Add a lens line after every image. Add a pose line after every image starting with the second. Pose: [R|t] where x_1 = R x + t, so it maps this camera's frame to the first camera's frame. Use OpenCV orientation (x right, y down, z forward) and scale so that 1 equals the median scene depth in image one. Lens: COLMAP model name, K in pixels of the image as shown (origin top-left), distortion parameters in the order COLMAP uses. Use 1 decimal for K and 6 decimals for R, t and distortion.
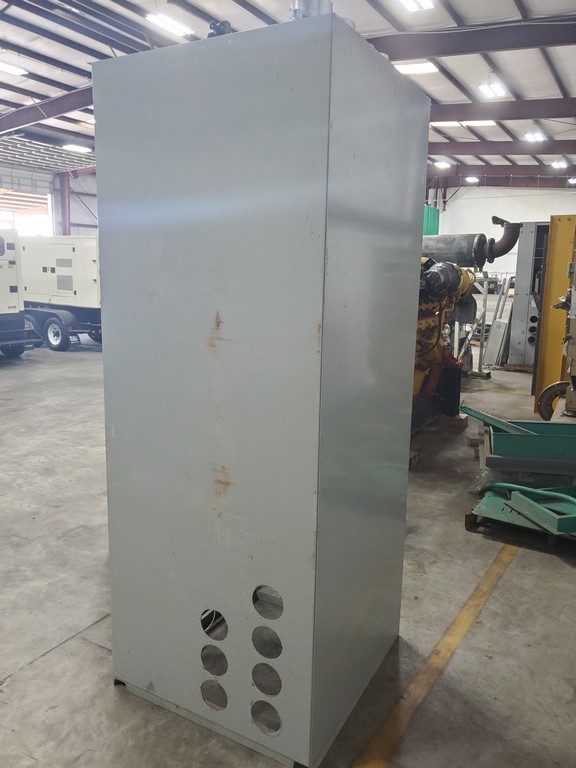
lens RADIAL K [[592.3, 0, 286.1], [0, 592.3, 382.9], [0, 0, 1]] dist [0.052835, -0.034646]
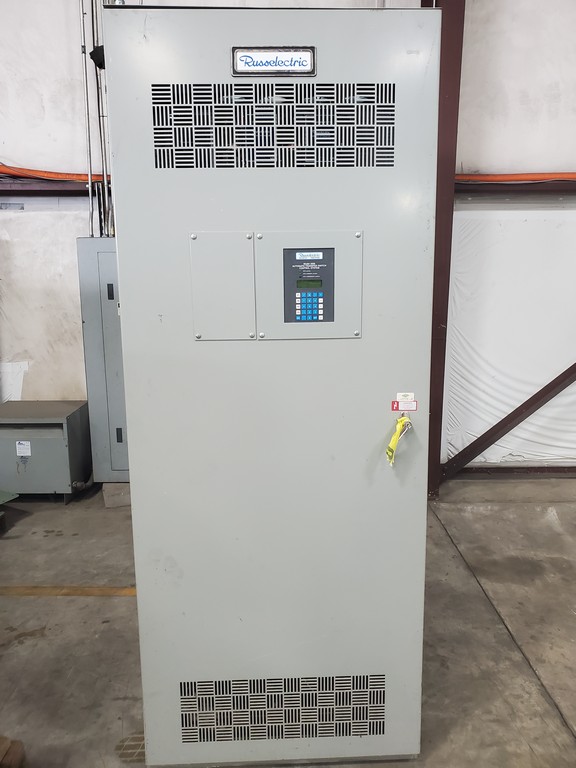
lens RADIAL K [[592.3, 0, 286.6], [0, 592.3, 382.4], [0, 0, 1]] dist [0.052835, -0.034646]
pose [[-0.522025, -0.170487, 0.835717, -0.870558], [0.161329, 0.942396, 0.293023, -0.287772], [-0.837533, 0.287791, -0.464450, 1.507514]]
